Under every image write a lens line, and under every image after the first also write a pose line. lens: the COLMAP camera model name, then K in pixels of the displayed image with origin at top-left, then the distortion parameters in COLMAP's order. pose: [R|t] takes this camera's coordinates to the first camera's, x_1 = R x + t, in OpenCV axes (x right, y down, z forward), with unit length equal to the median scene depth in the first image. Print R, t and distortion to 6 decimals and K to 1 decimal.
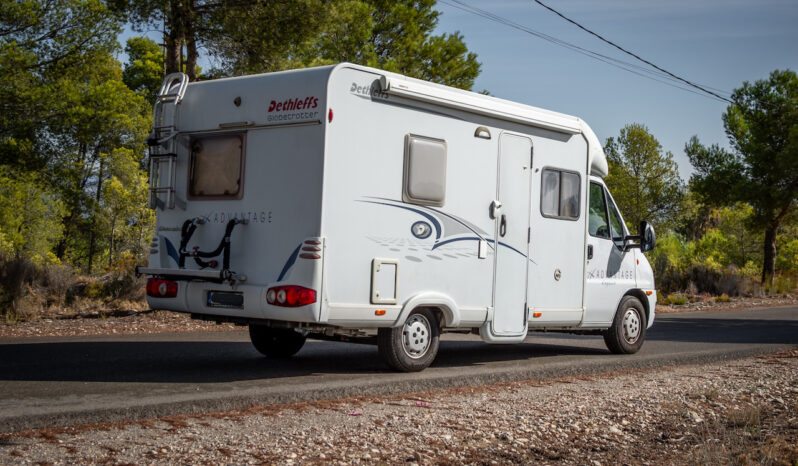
lens RADIAL K [[1179.4, 0, 399.0], [0, 1179.4, 233.0], [0, 0, 1]] dist [0.026072, 0.039312]
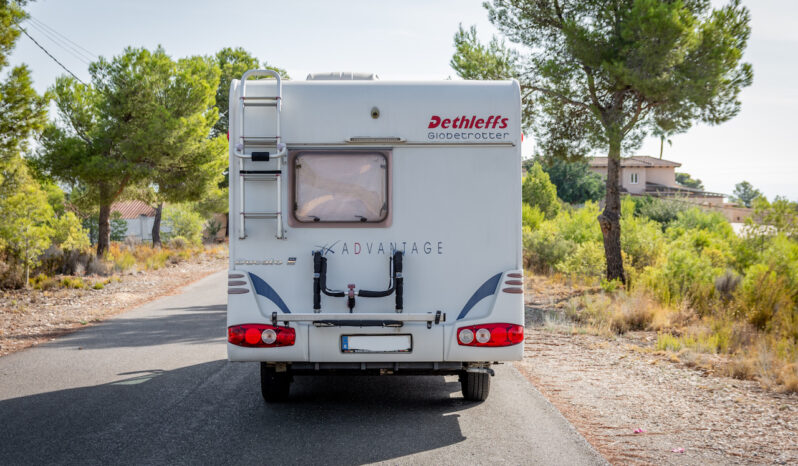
lens RADIAL K [[1207.0, 0, 399.0], [0, 1207.0, 233.0], [0, 0, 1]] dist [-0.009017, -0.002482]
pose [[0.726583, -0.033971, 0.686239, -0.763349], [0.010593, 0.999212, 0.038248, -0.060148], [-0.686997, -0.020521, 0.726370, 0.363418]]
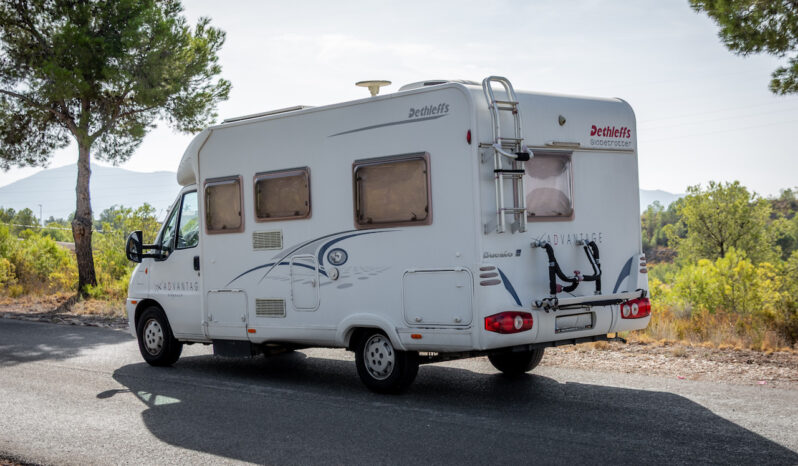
lens RADIAL K [[1179.4, 0, 399.0], [0, 1179.4, 233.0], [0, 0, 1]] dist [0.026072, 0.039312]
pose [[0.075047, -0.038851, 0.996423, -1.177685], [0.008083, 0.999232, 0.038352, -0.059561], [-0.997147, 0.005176, 0.075304, 1.109729]]
